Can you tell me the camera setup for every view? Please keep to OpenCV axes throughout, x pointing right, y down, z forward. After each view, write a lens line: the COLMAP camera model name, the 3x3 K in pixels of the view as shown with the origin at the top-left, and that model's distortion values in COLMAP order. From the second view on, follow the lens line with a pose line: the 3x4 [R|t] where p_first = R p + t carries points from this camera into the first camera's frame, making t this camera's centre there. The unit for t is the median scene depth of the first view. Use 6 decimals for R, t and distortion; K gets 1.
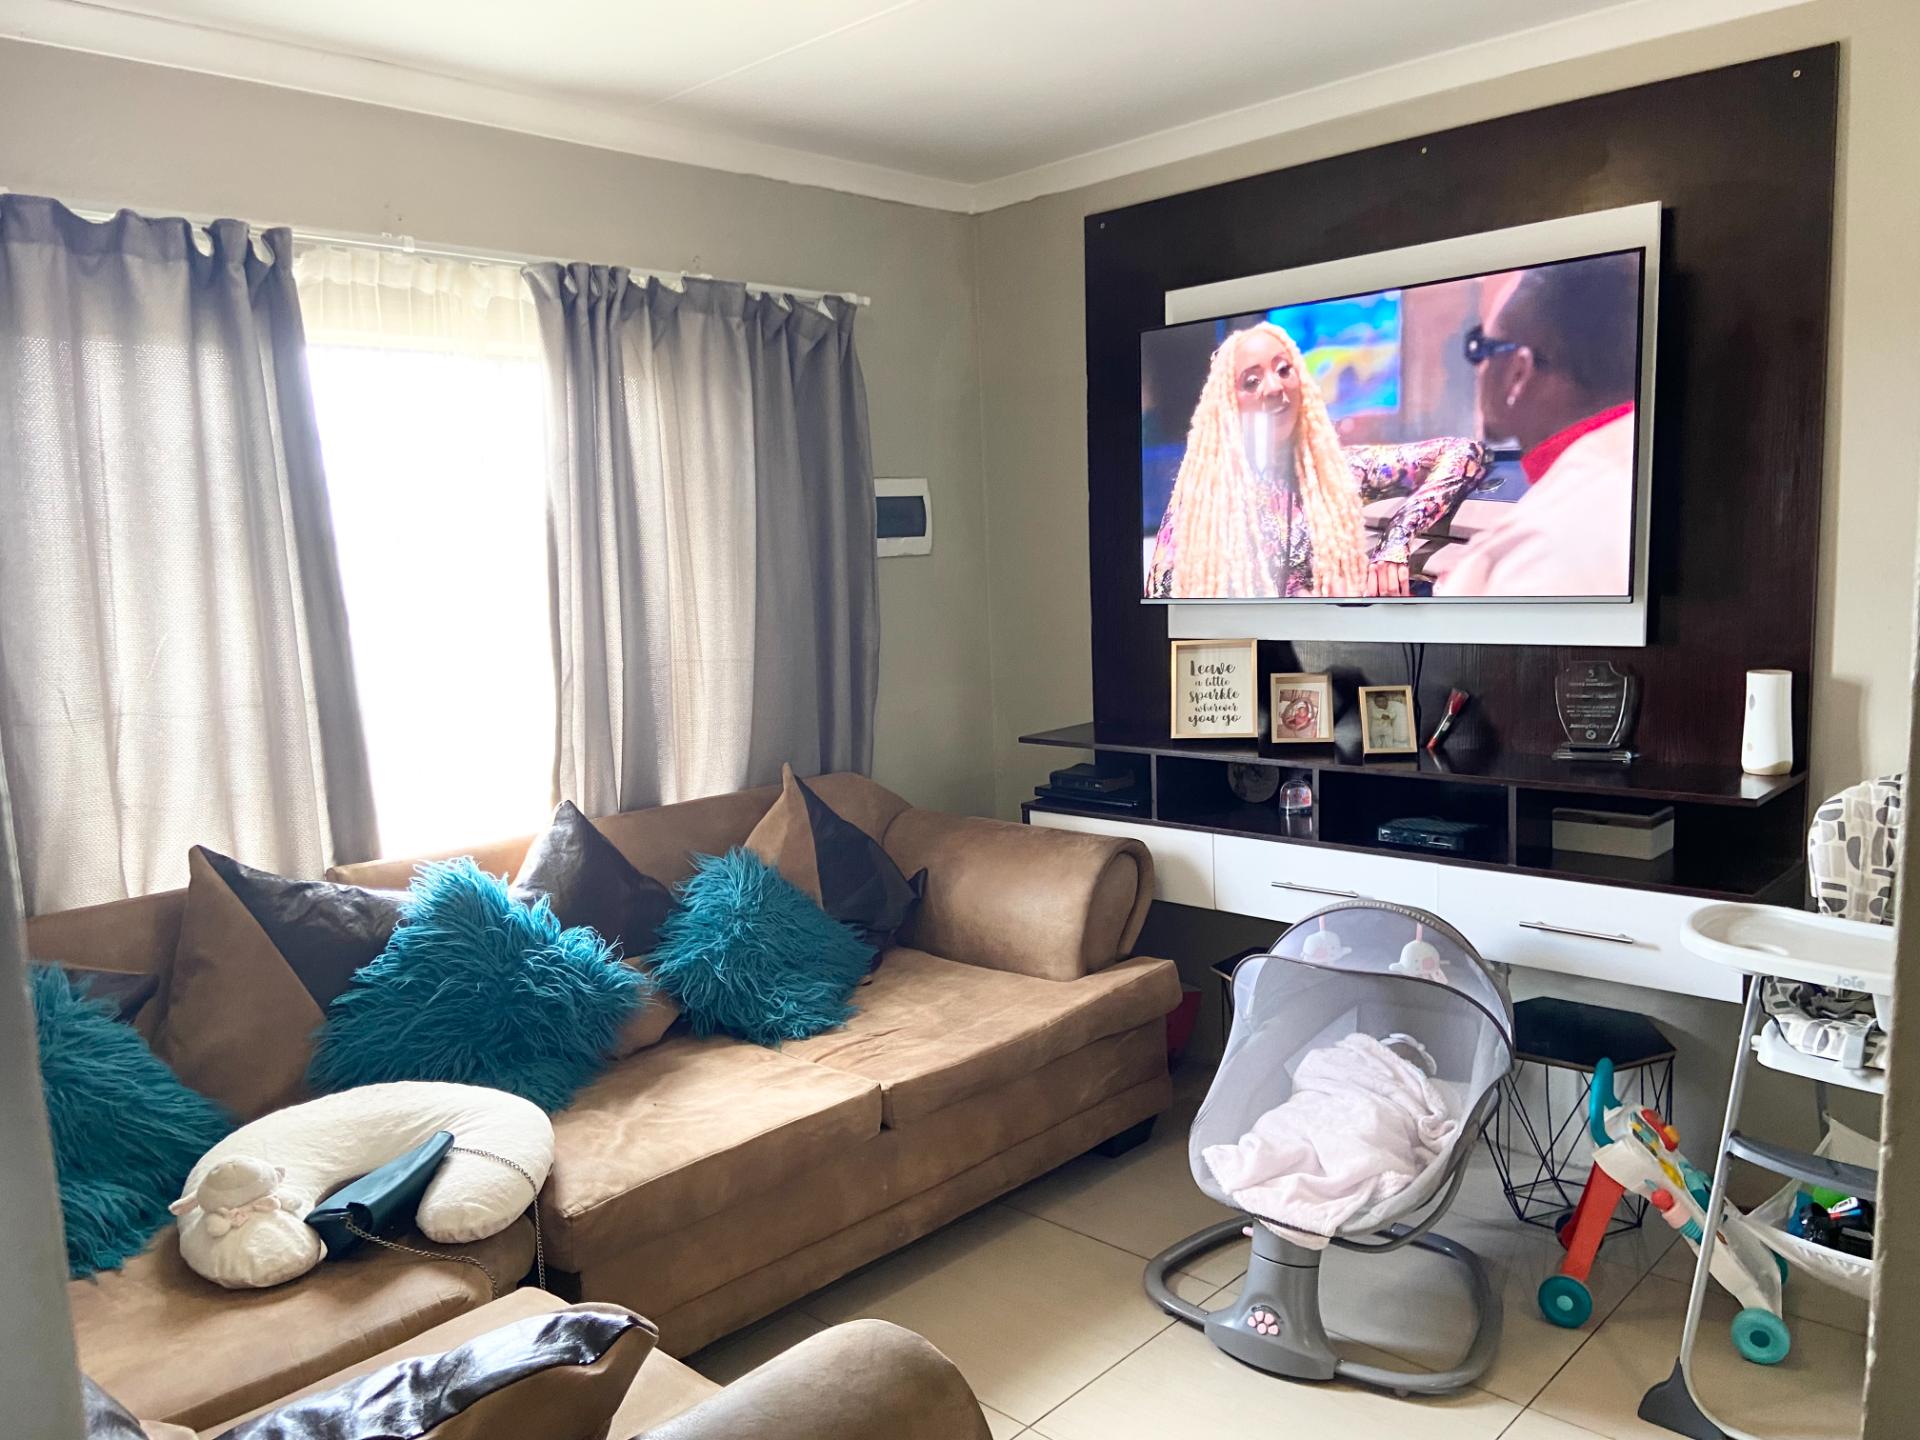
lens RADIAL K [[1451.8, 0, 966.0], [0, 1451.8, 731.2], [0, 0, 1]] dist [0.123213, -0.160368]
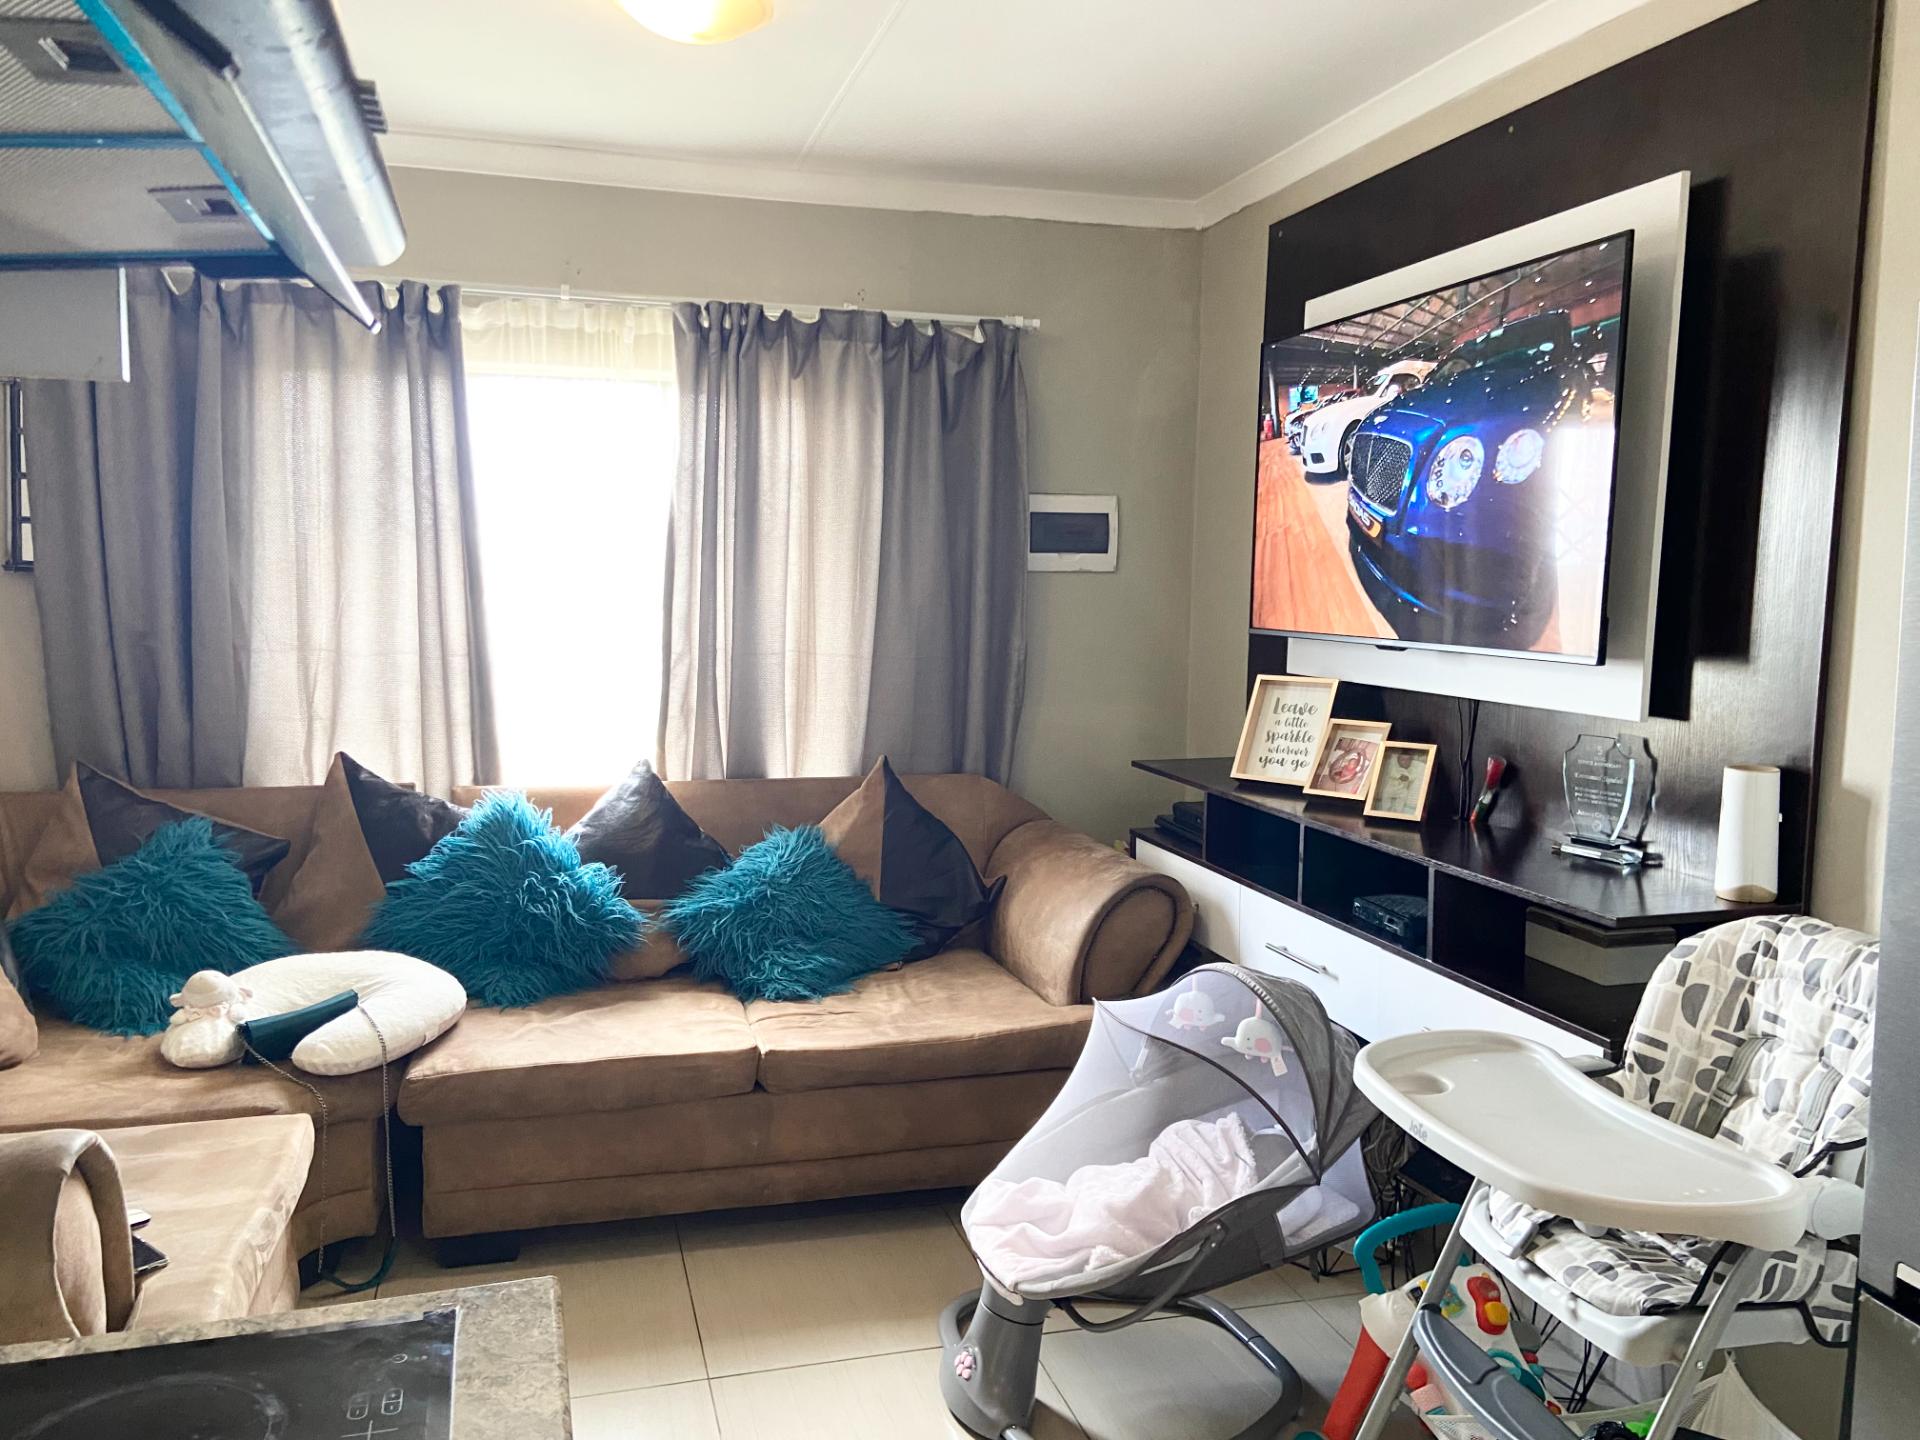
lens RADIAL K [[1461.7, 0, 960.0], [0, 1461.7, 720.0], [0, 0, 1]] dist [0.116356, -0.157430]
pose [[0.856139, 0.103321, -0.506311, 0.534045], [-0.115076, 0.993323, 0.008118, -0.022002], [0.503770, 0.051315, 0.862313, 0.113549]]
